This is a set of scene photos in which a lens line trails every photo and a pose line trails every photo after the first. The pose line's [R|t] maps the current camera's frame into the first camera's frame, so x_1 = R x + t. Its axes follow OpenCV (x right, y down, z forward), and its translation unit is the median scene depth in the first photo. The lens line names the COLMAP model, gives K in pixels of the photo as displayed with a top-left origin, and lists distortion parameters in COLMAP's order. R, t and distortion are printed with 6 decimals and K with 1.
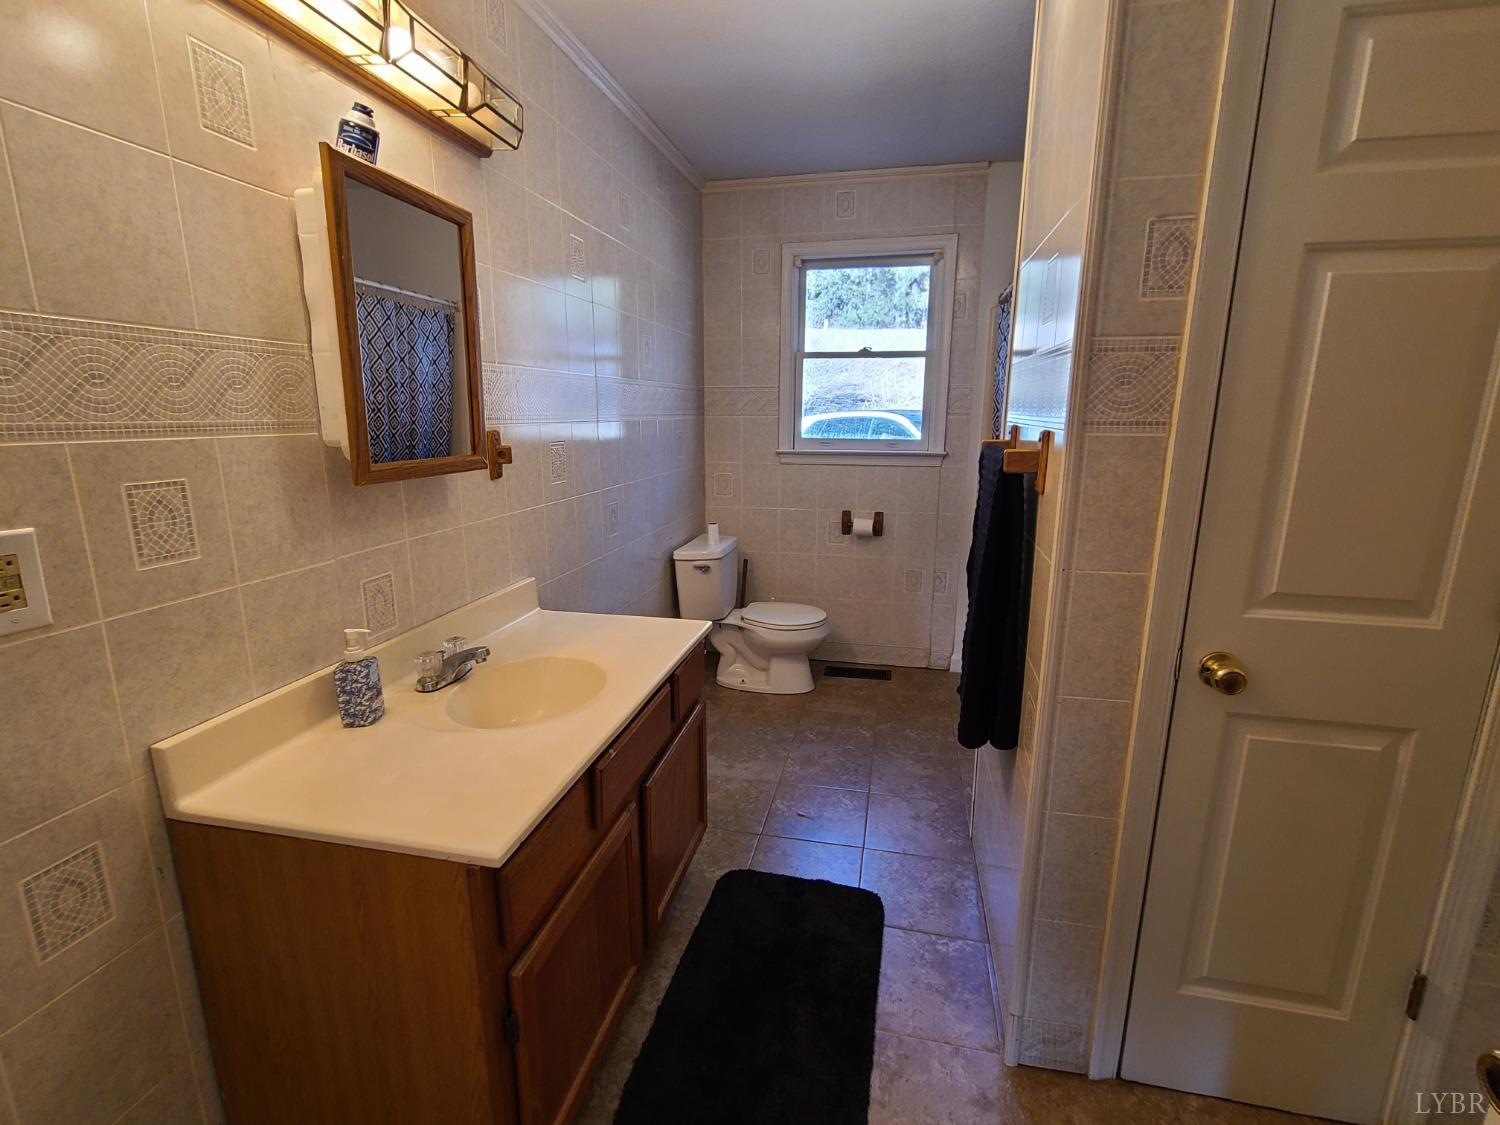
lens RADIAL K [[697.2, 0, 750.3], [0, 697.2, 565.3], [0, 0, 1]] dist [-0.000540, -0.001233]
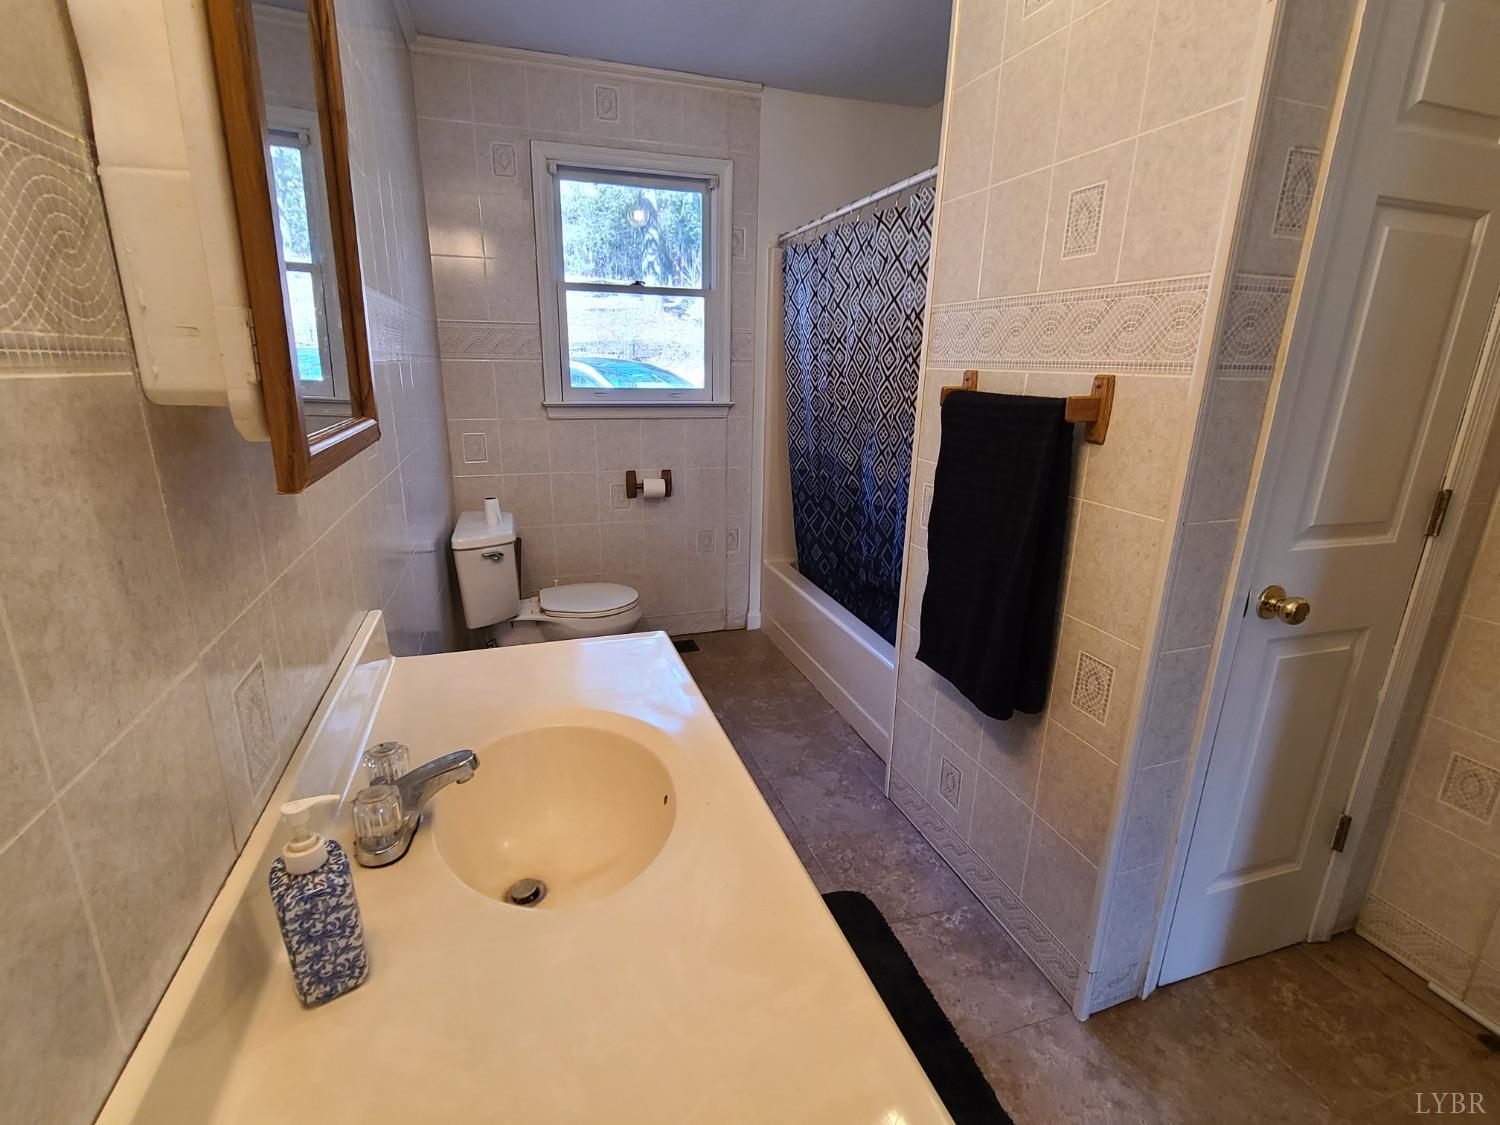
lens RADIAL K [[697.2, 0, 750.3], [0, 697.2, 565.3], [0, 0, 1]] dist [-0.000540, -0.001233]
pose [[0.862322, -0.128057, 0.489900, -0.203951], [0.094572, 0.991199, 0.092629, -0.031149], [-0.497450, -0.033545, 0.866844, 0.179005]]
